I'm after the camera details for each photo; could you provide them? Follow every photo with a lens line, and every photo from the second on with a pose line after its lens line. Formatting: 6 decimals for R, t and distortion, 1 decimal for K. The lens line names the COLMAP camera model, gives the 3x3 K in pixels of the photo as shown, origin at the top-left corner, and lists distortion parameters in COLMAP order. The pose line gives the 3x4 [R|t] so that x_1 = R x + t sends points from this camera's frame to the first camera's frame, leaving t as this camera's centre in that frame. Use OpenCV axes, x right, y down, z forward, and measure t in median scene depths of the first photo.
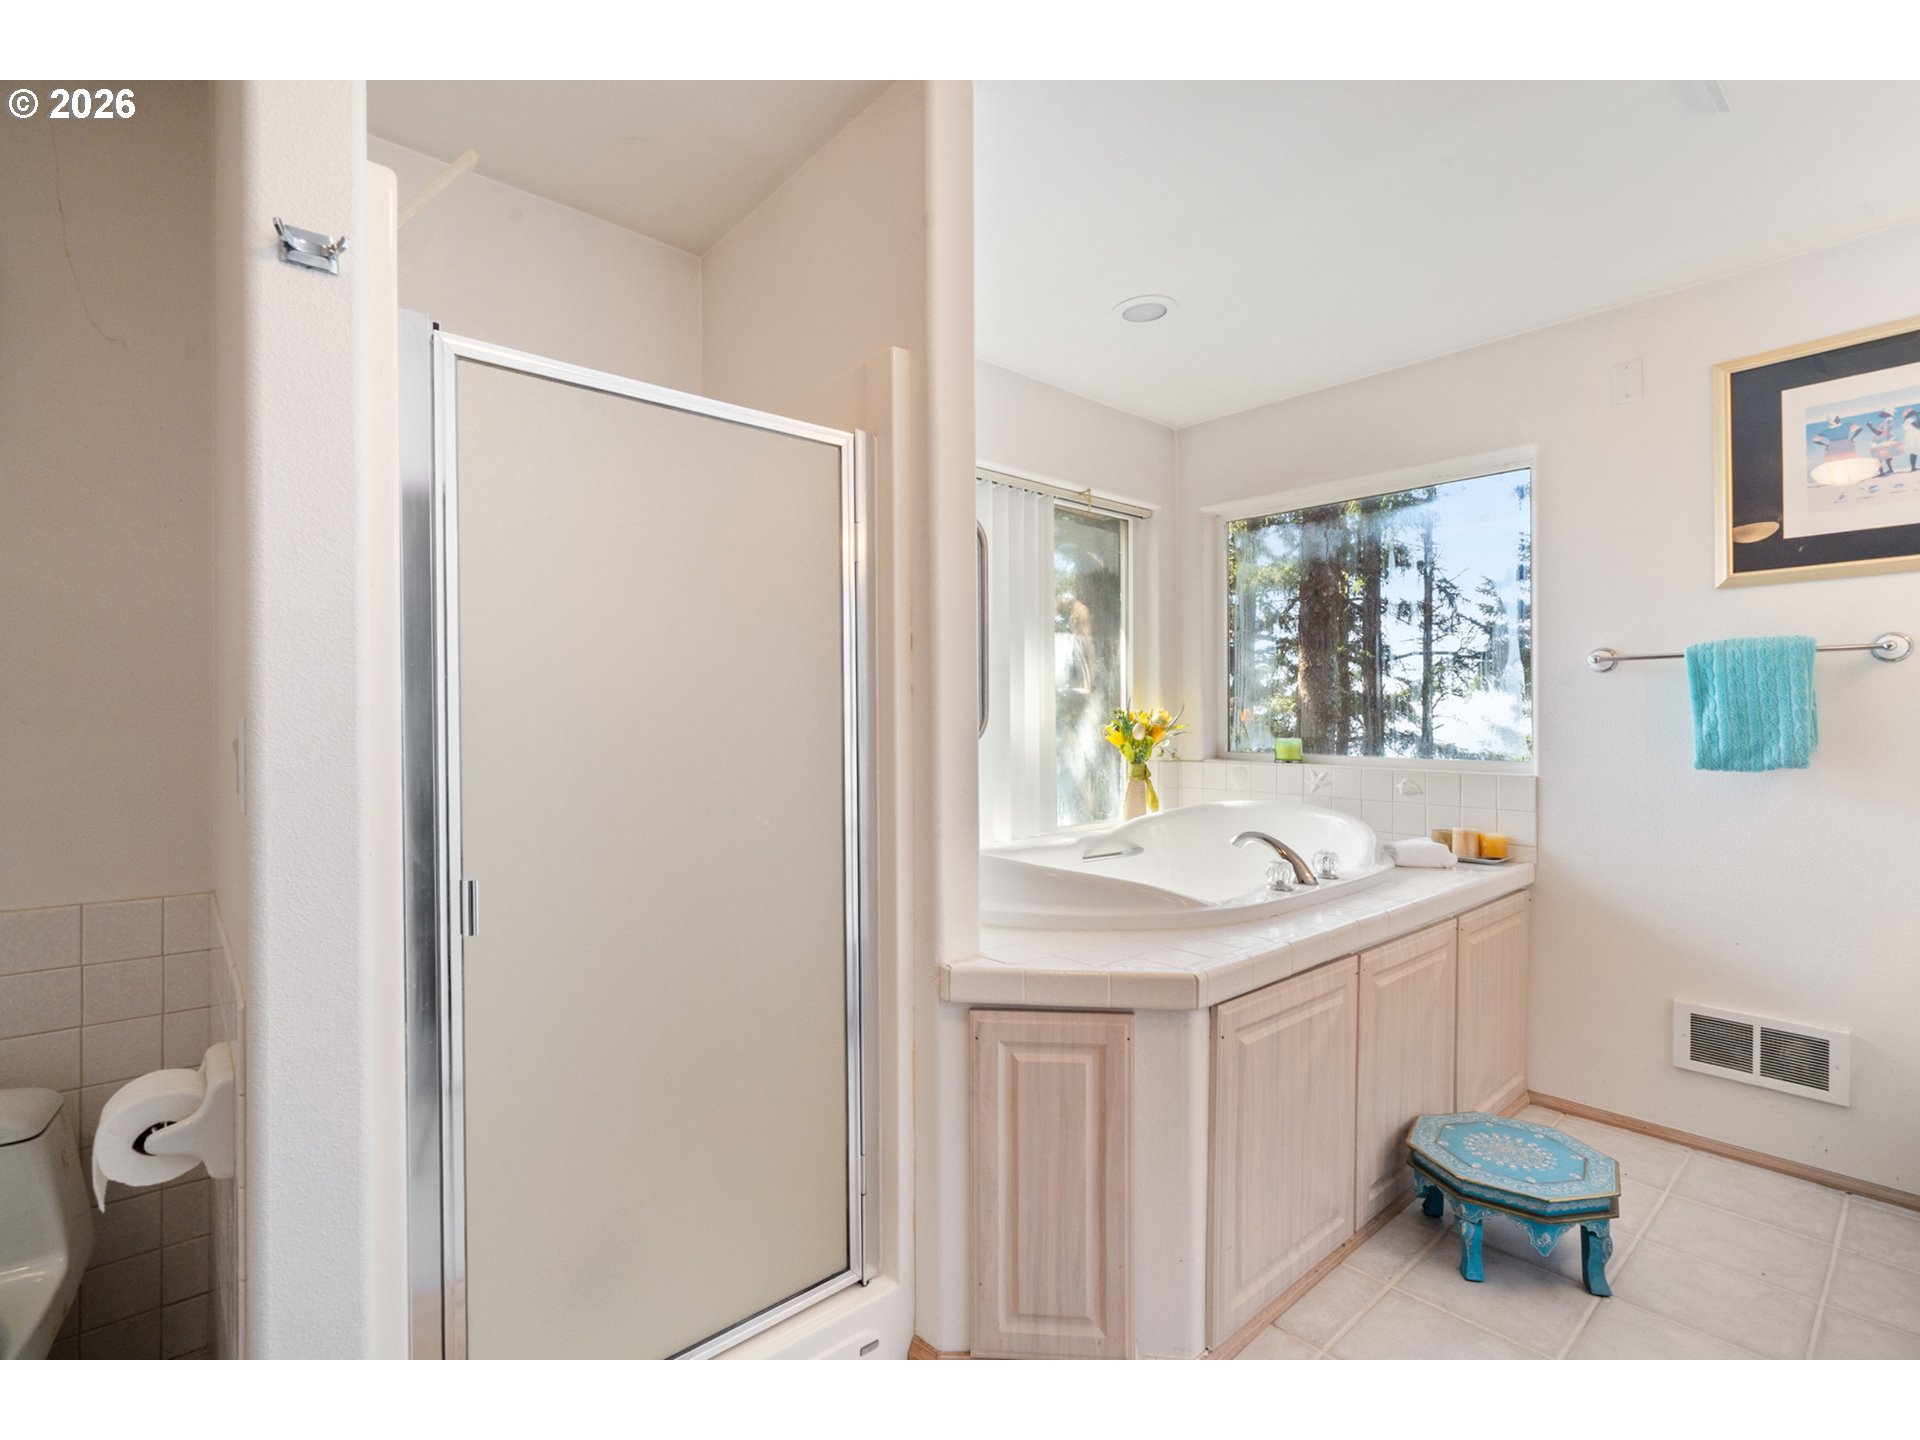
lens RADIAL K [[880.8, 0, 956.3], [0, 880.8, 728.1], [0, 0, 1]] dist [0.001765, 0.000532]
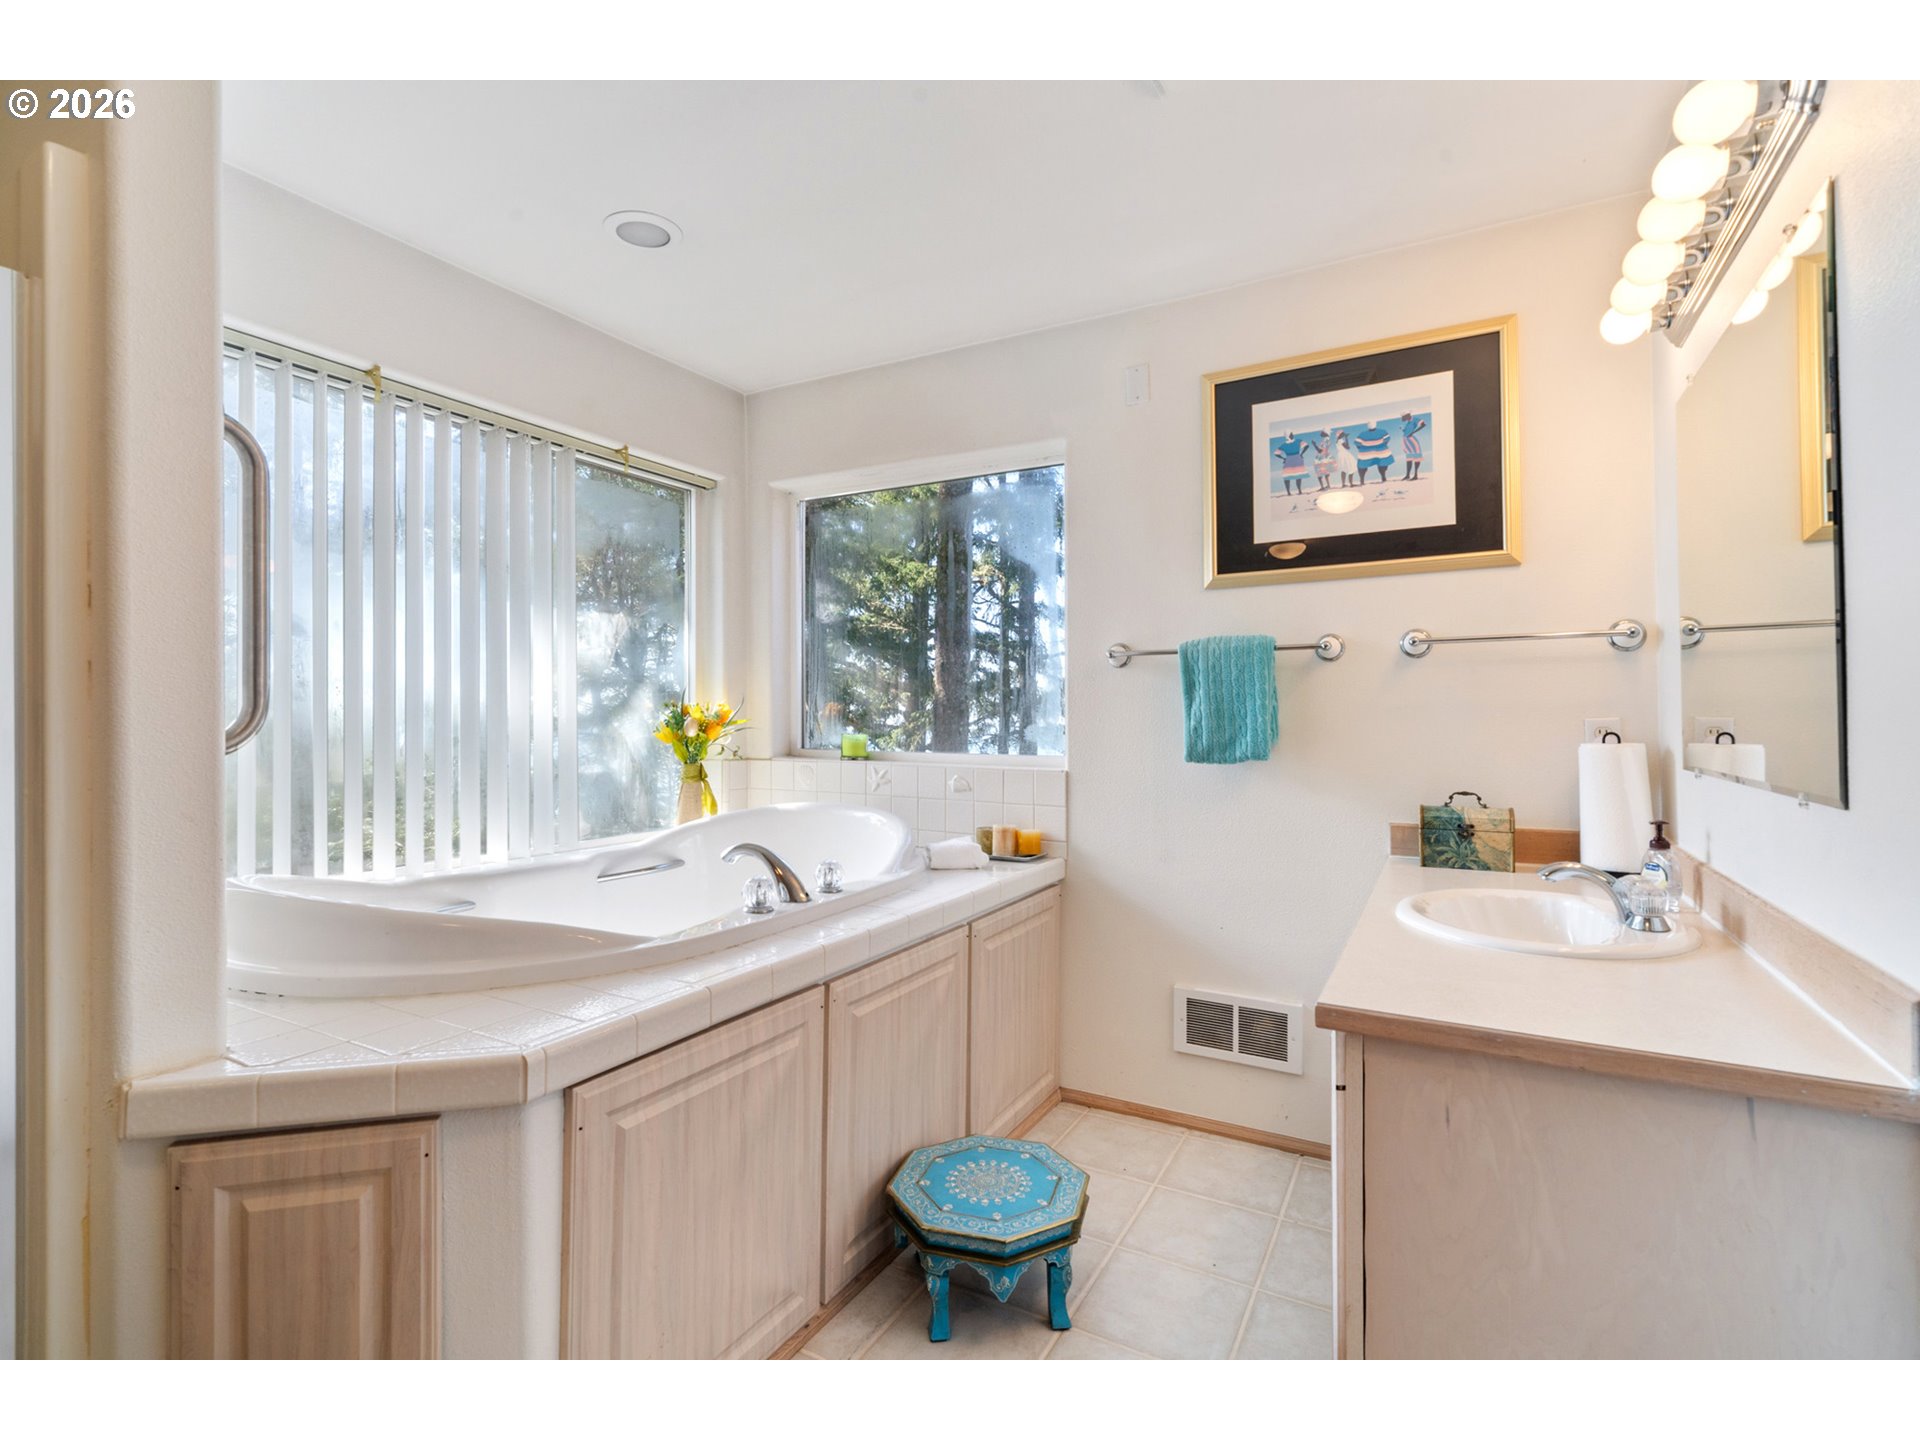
lens RADIAL K [[872.6, 0, 957.8], [0, 872.6, 716.8], [0, 0, 1]] dist [-0.000180, 0.000105]
pose [[0.945359, 0.000290, 0.326032, 0.264631], [0.001962, 0.999976, -0.006578, -0.000210], [-0.326026, 0.006858, 0.945336, 0.128210]]
